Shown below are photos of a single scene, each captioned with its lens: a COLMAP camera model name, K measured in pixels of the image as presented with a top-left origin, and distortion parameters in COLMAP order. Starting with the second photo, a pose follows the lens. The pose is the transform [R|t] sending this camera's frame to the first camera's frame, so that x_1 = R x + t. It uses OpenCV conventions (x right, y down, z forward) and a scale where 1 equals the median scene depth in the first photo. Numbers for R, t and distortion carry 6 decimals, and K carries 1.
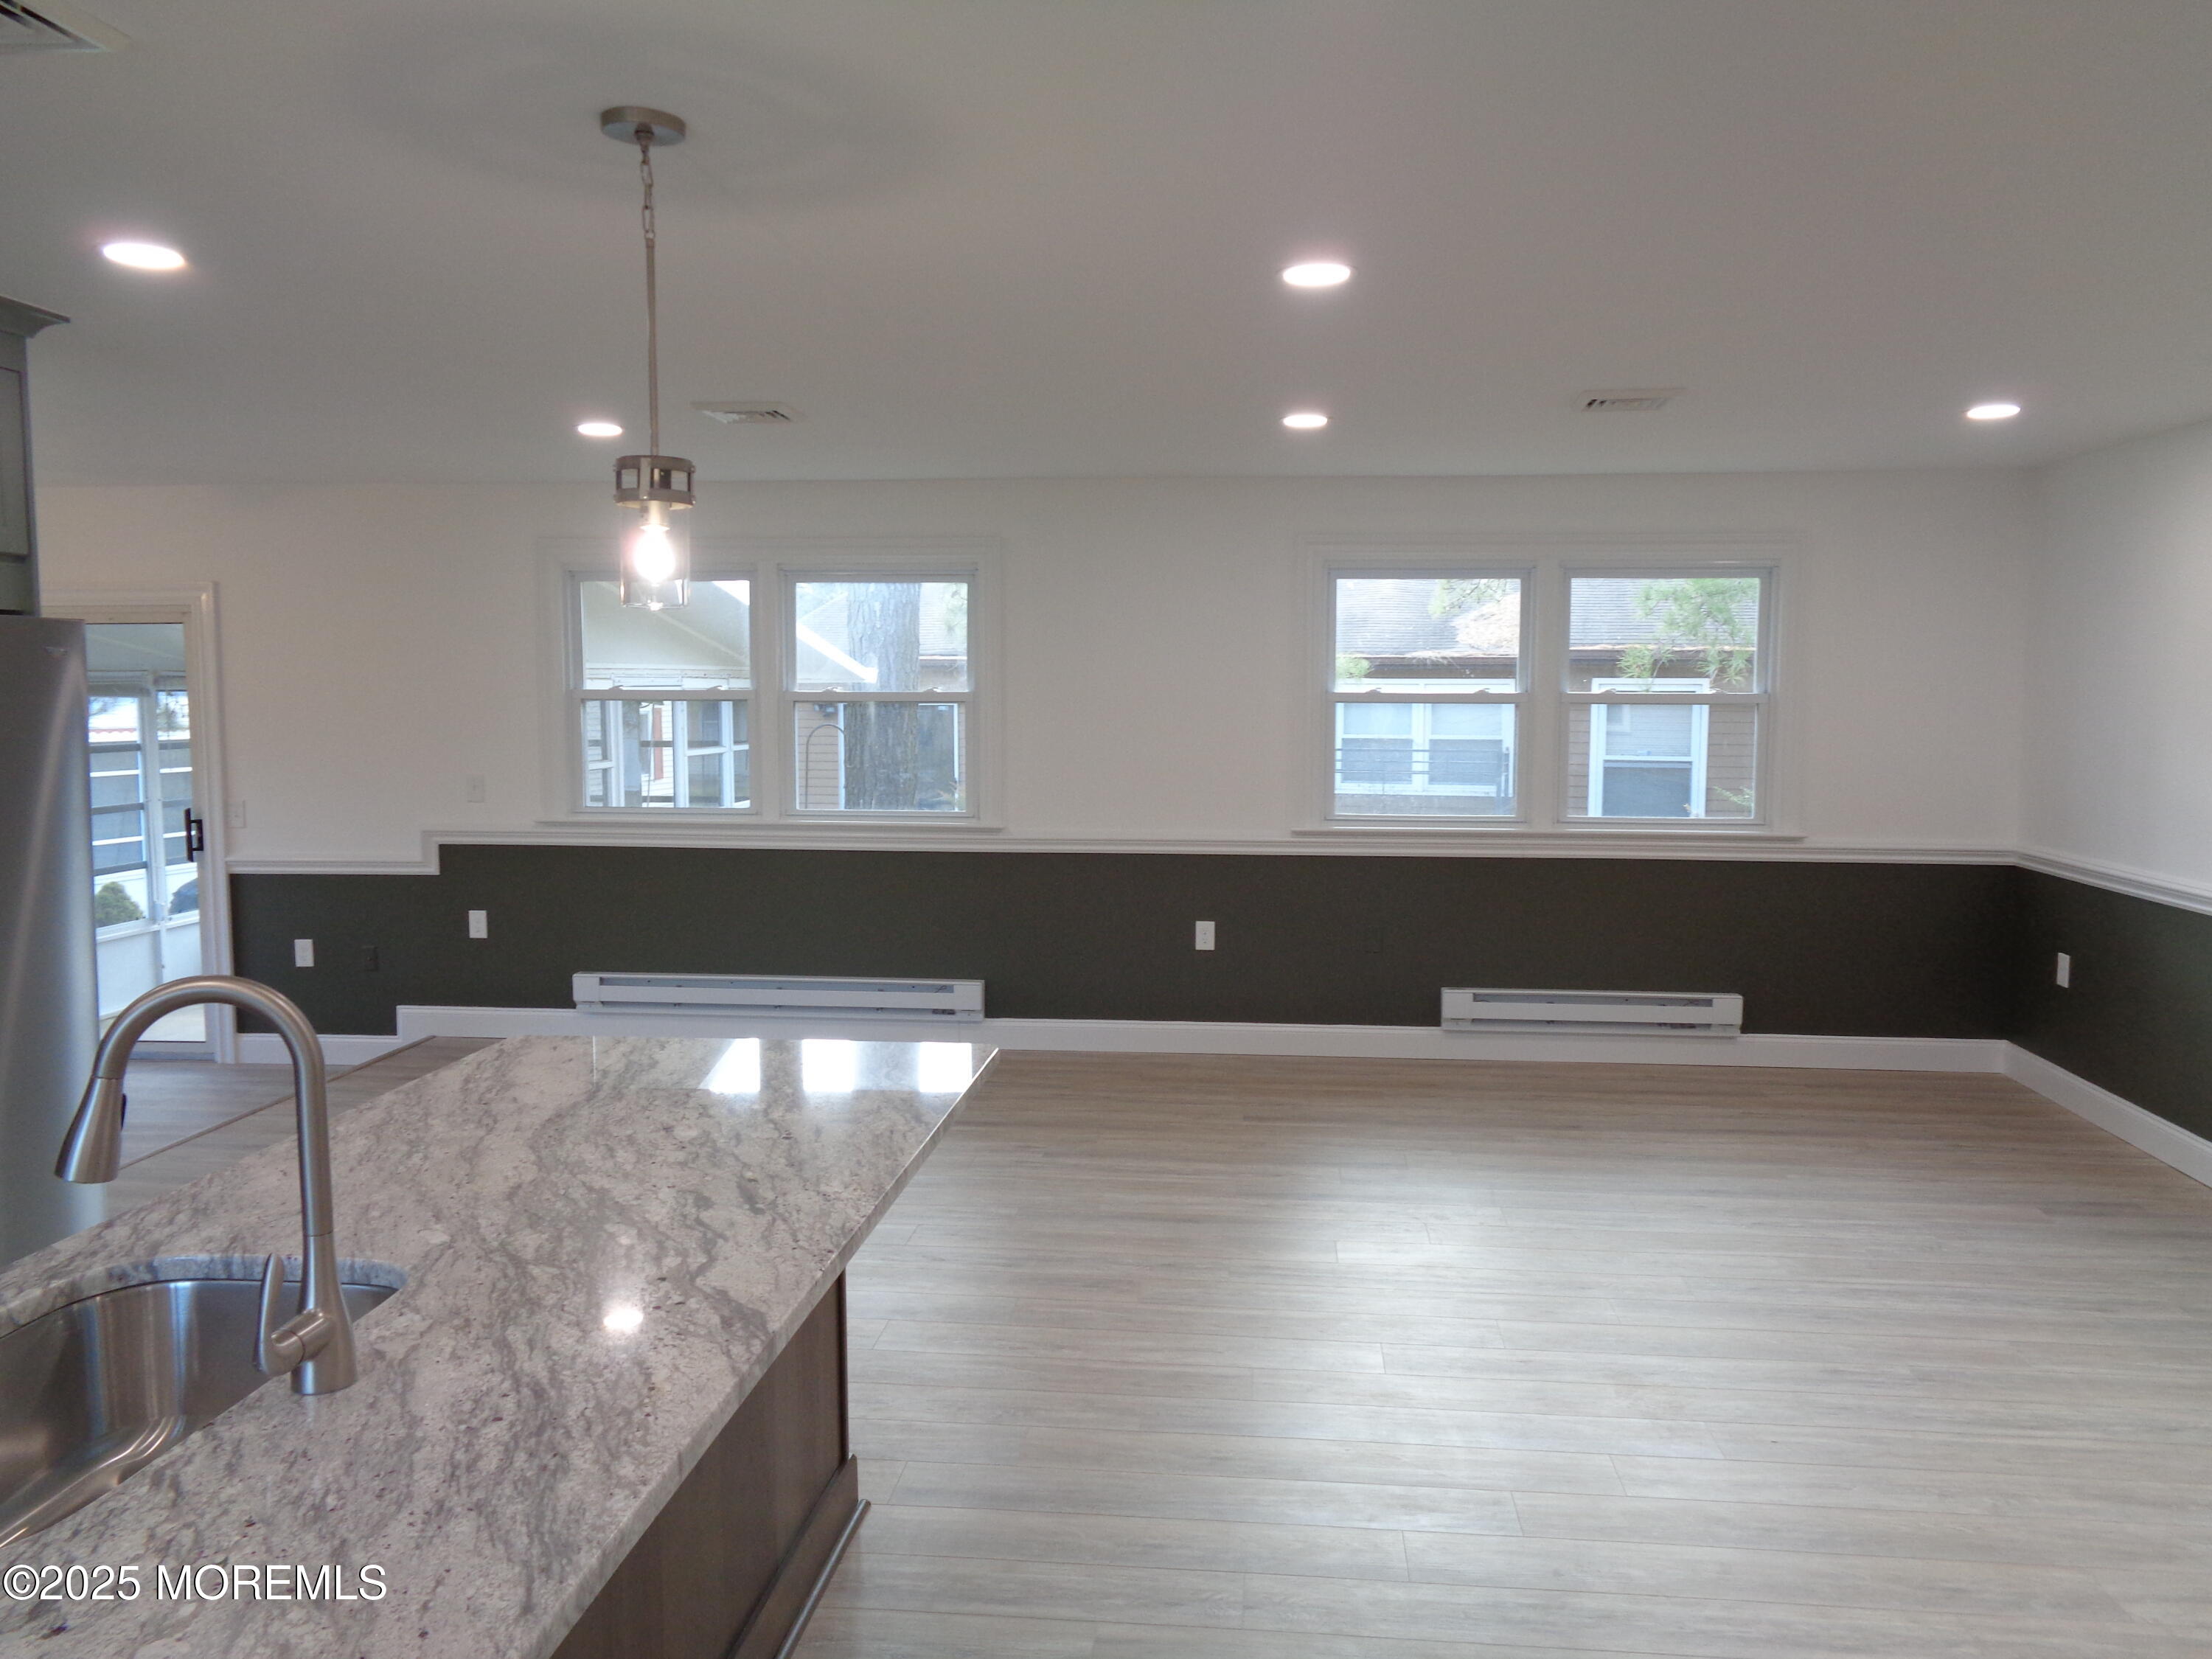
lens RADIAL K [[1678.3, 0, 1122.7], [0, 1678.3, 820.0], [0, 0, 1]] dist [0.004526, 0.014819]
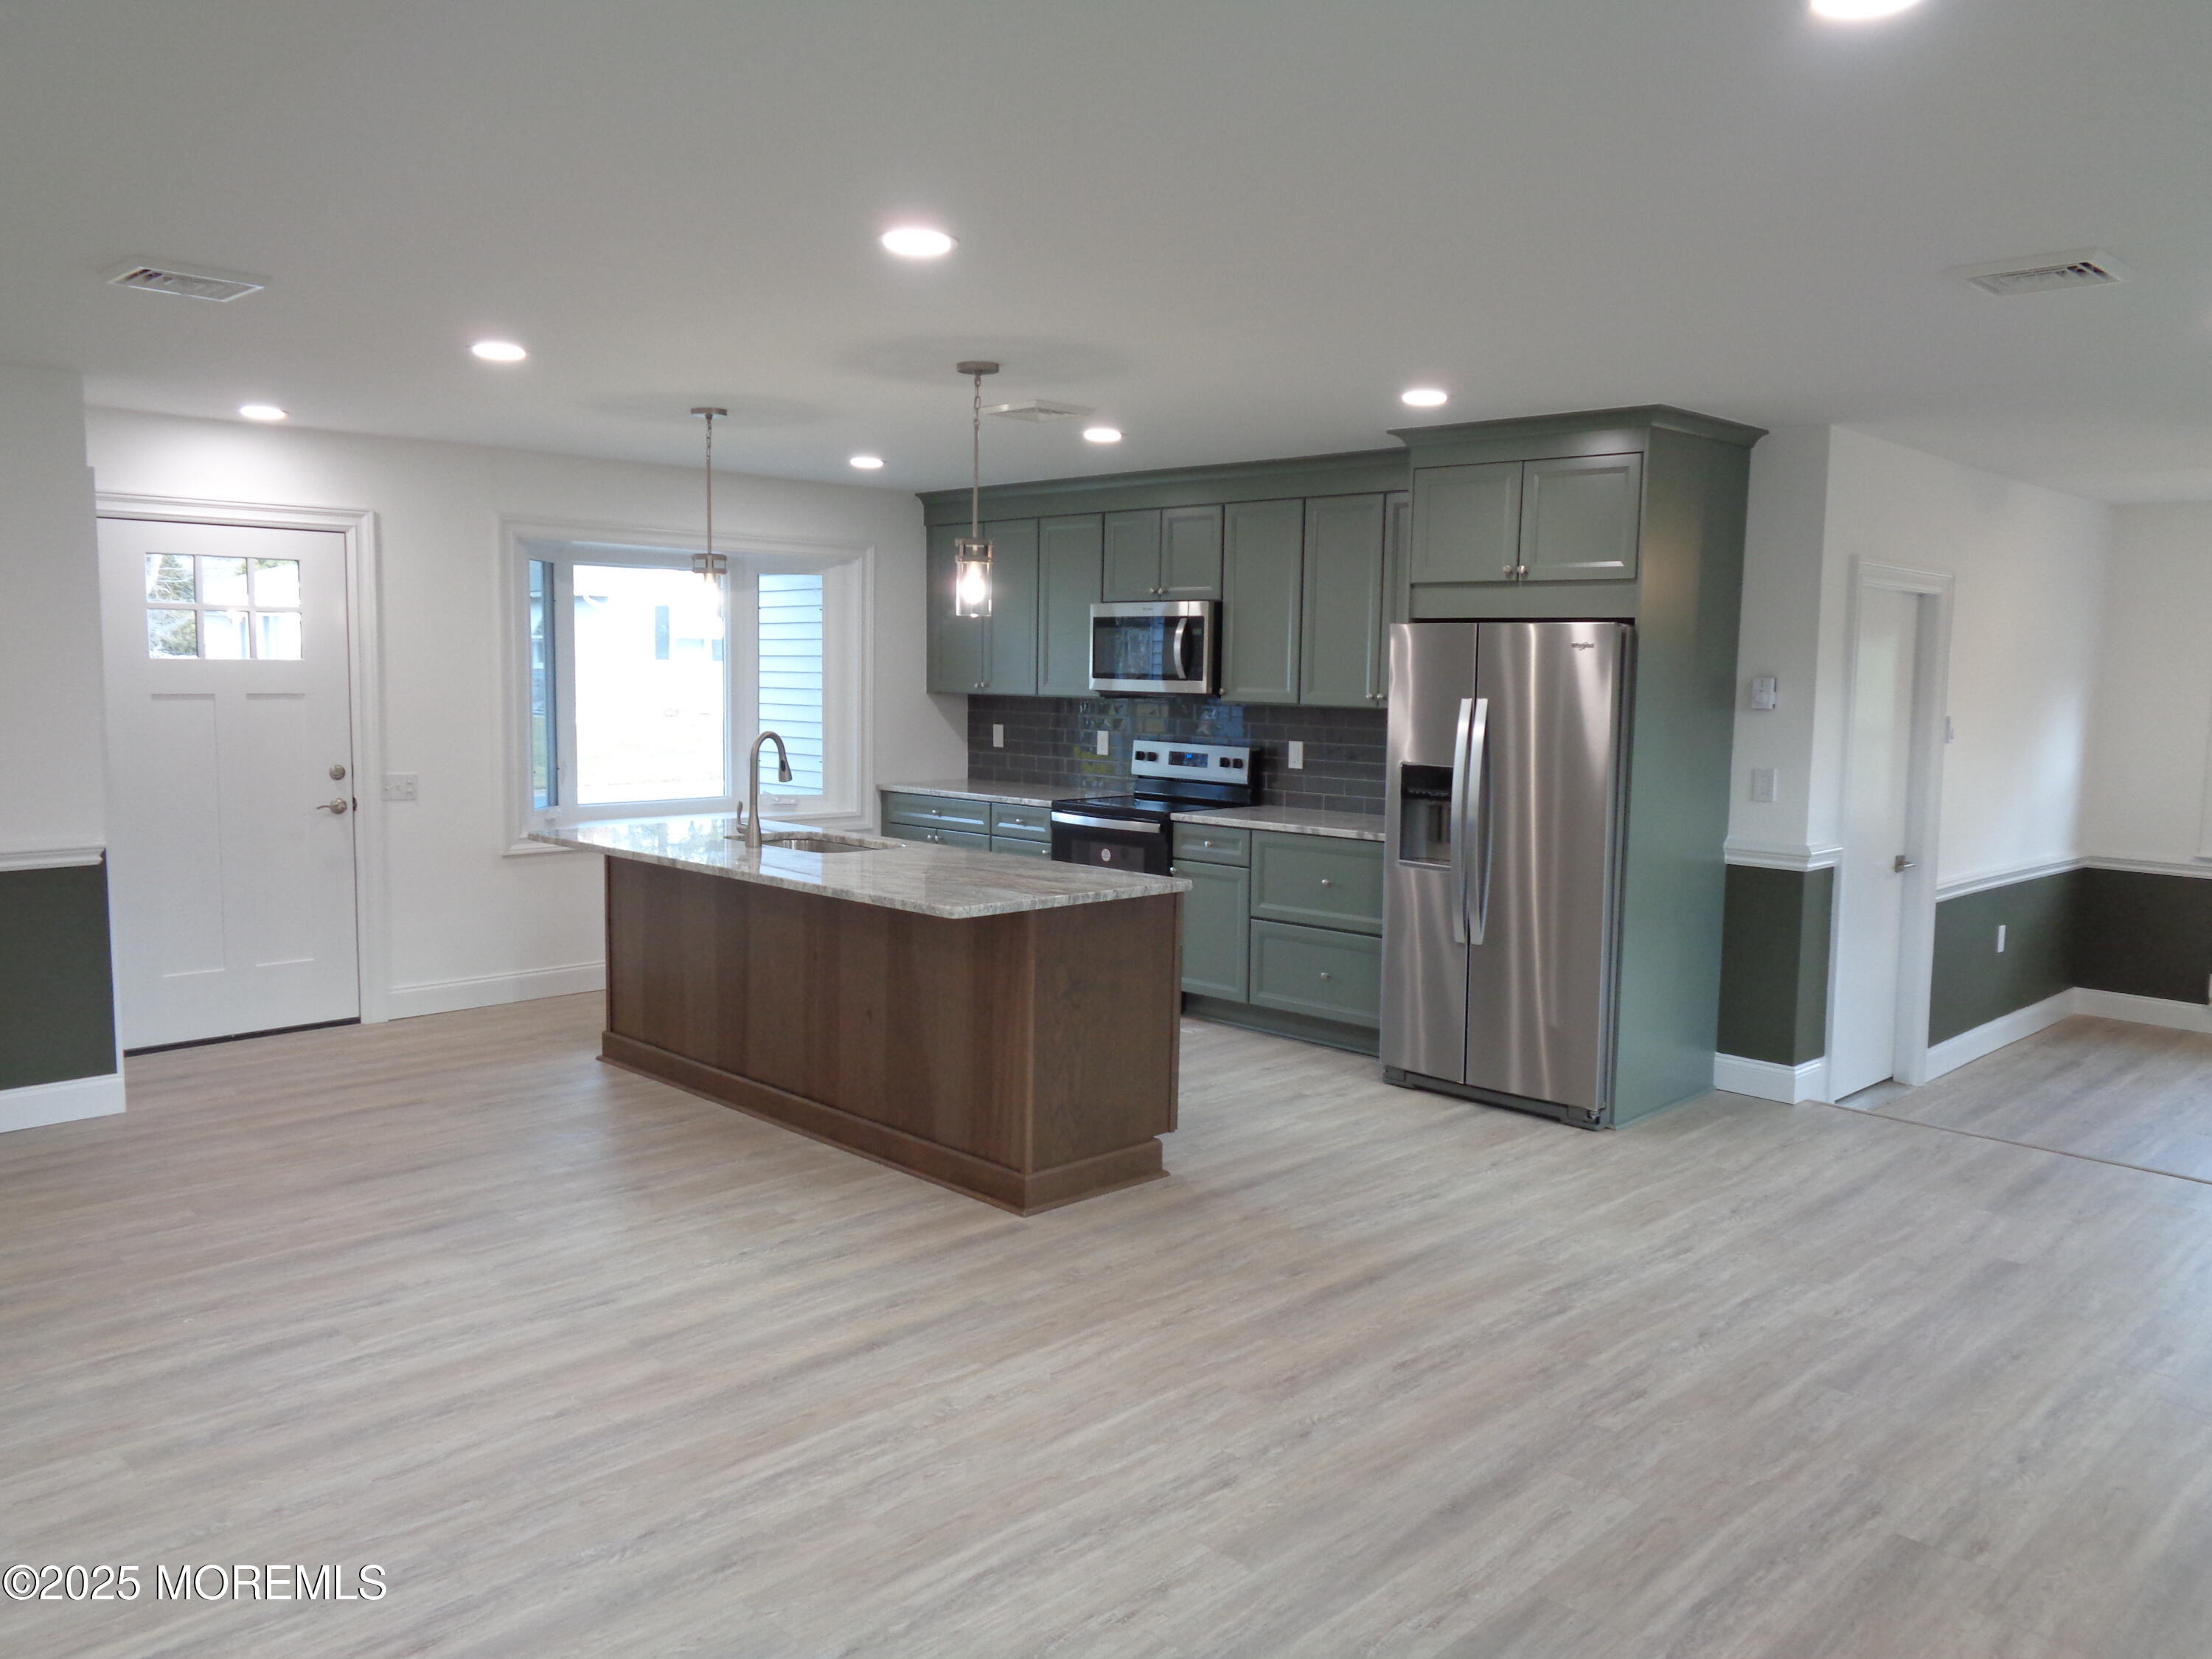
lens RADIAL K [[1678.3, 0, 1111.6], [0, 1678.3, 829.2], [0, 0, 1]] dist [0.004526, 0.014819]
pose [[-0.636343, 0.065248, -0.768642, 0.414238], [-0.081960, 0.985058, 0.151473, -0.070547], [0.767040, 0.159387, -0.621487, 0.875829]]
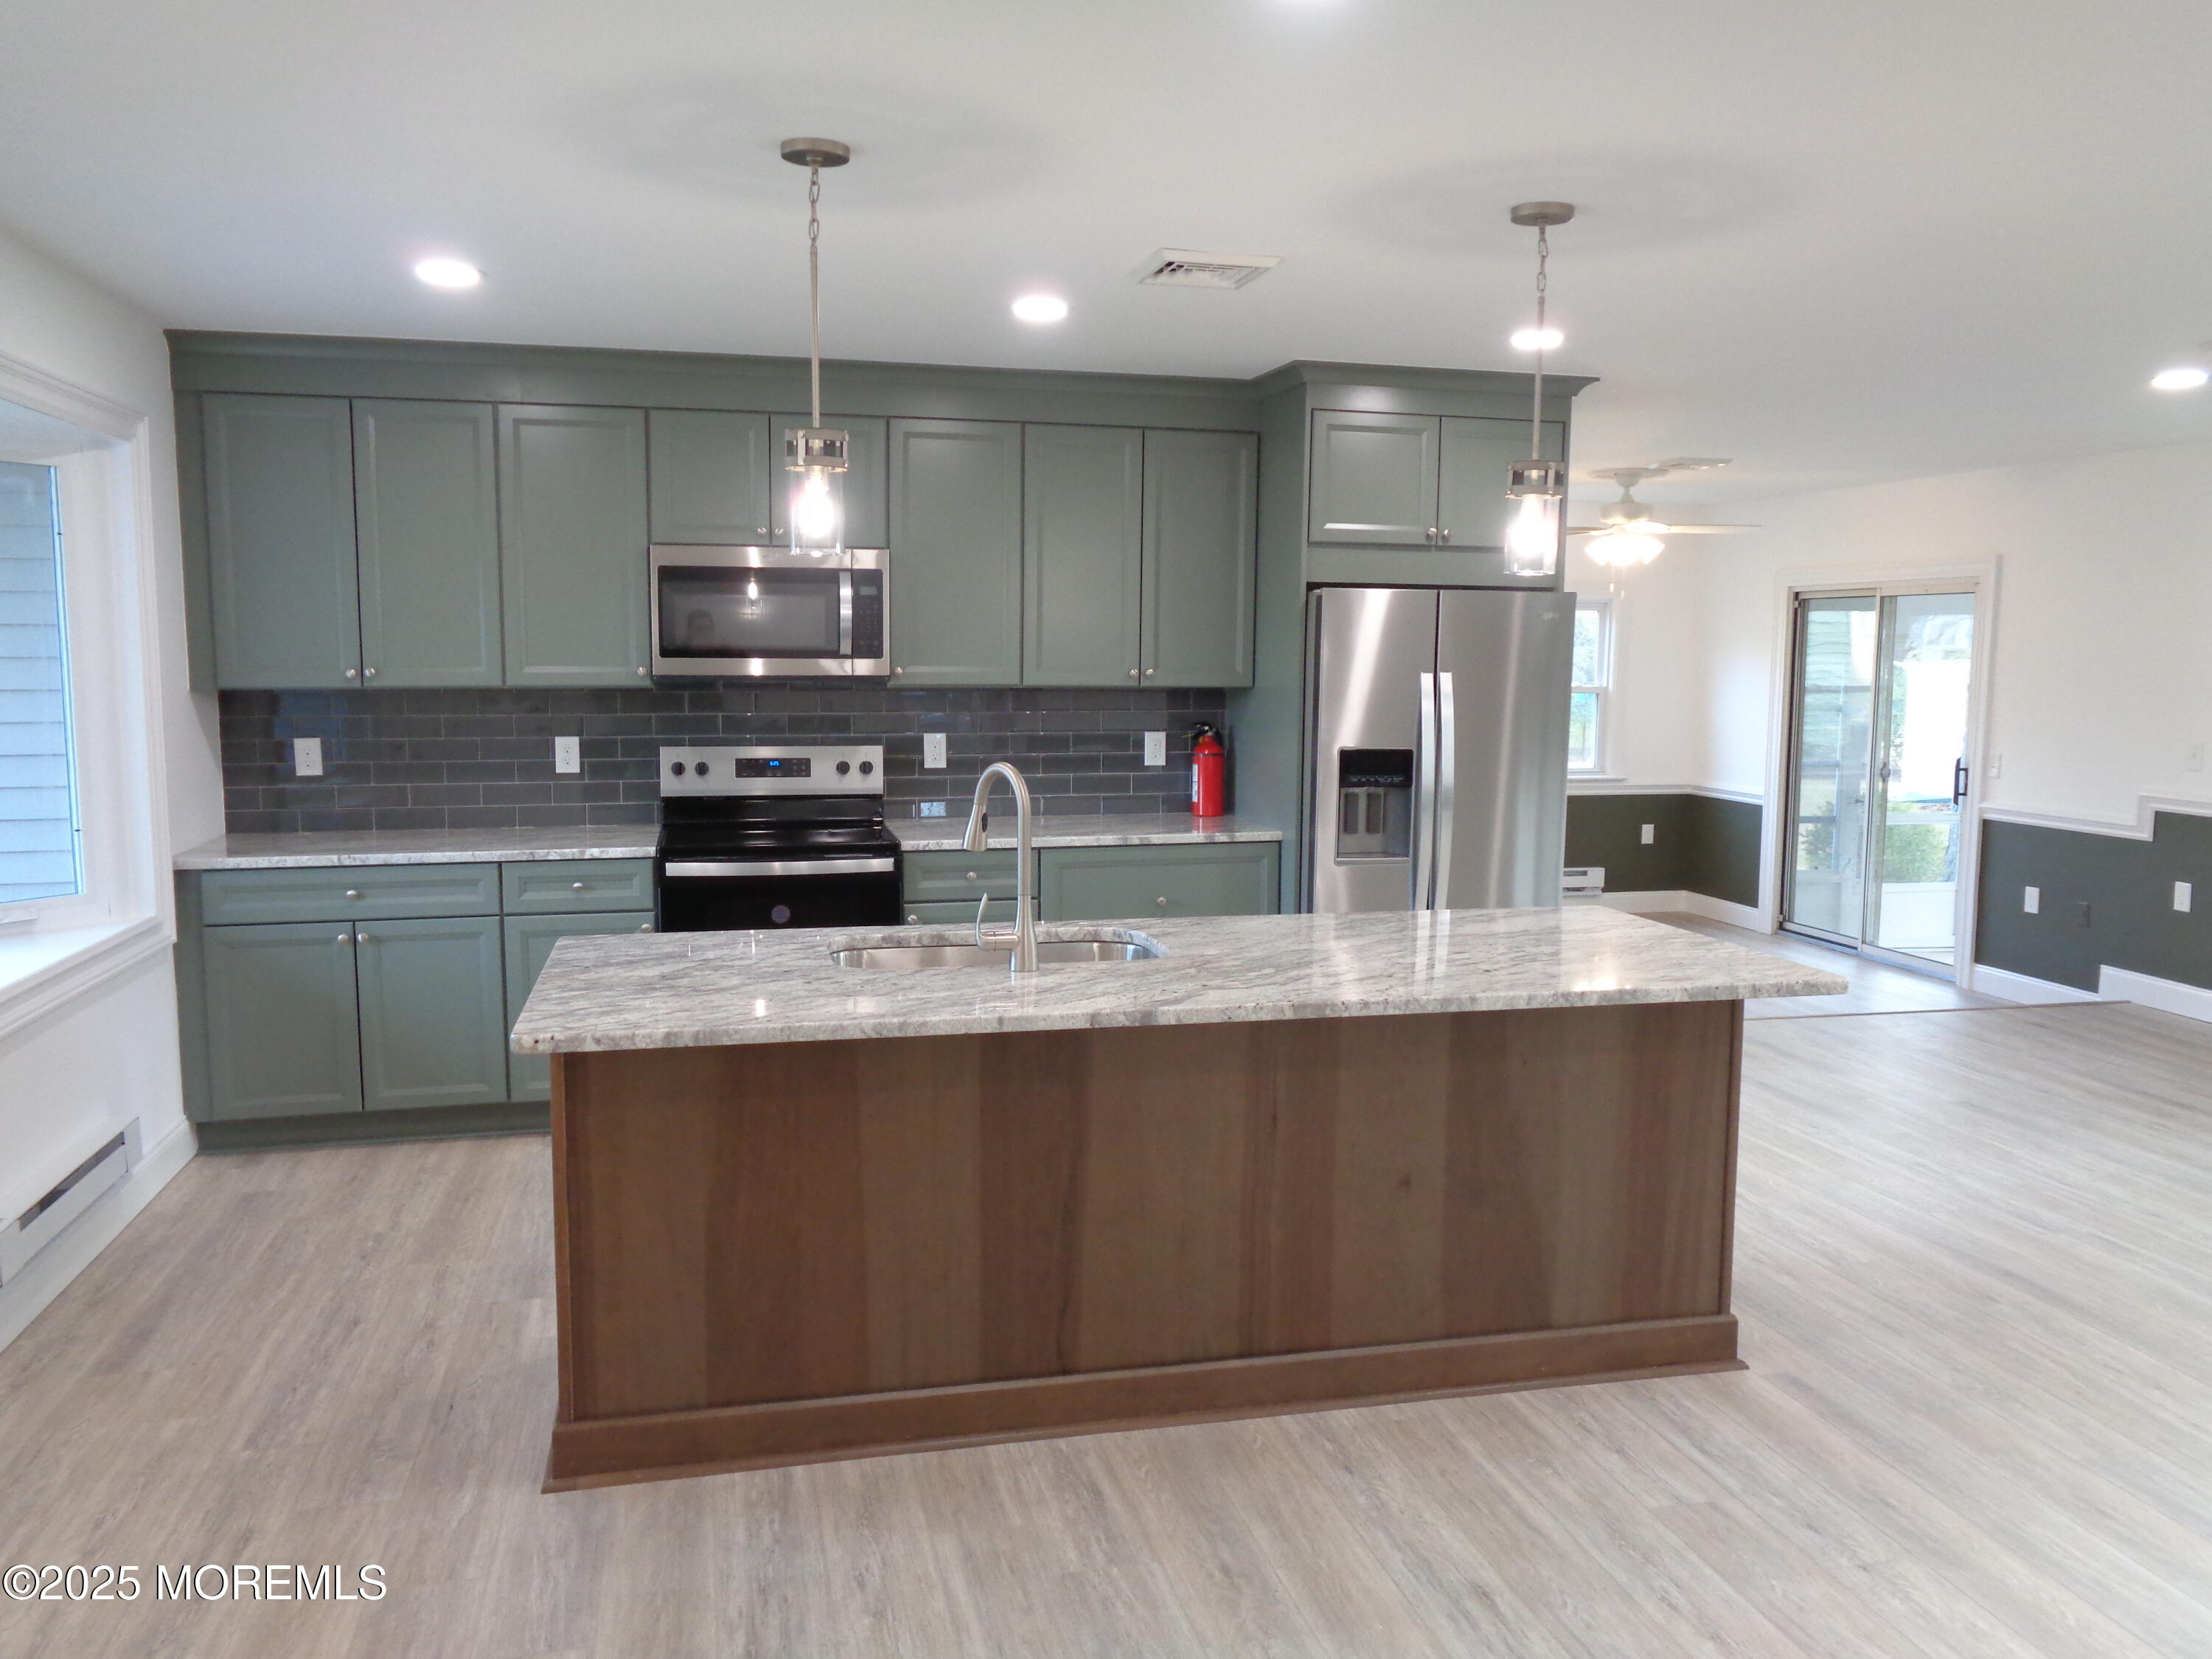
lens RADIAL K [[1678.3, 0, 1108.7], [0, 1678.3, 835.0], [0, 0, 1]] dist [0.004526, 0.014819]
pose [[0.330553, 0.110317, -0.937318, 0.330397], [-0.087822, 0.992431, 0.085832, -0.002232], [0.939693, 0.053946, 0.337739, 0.091684]]
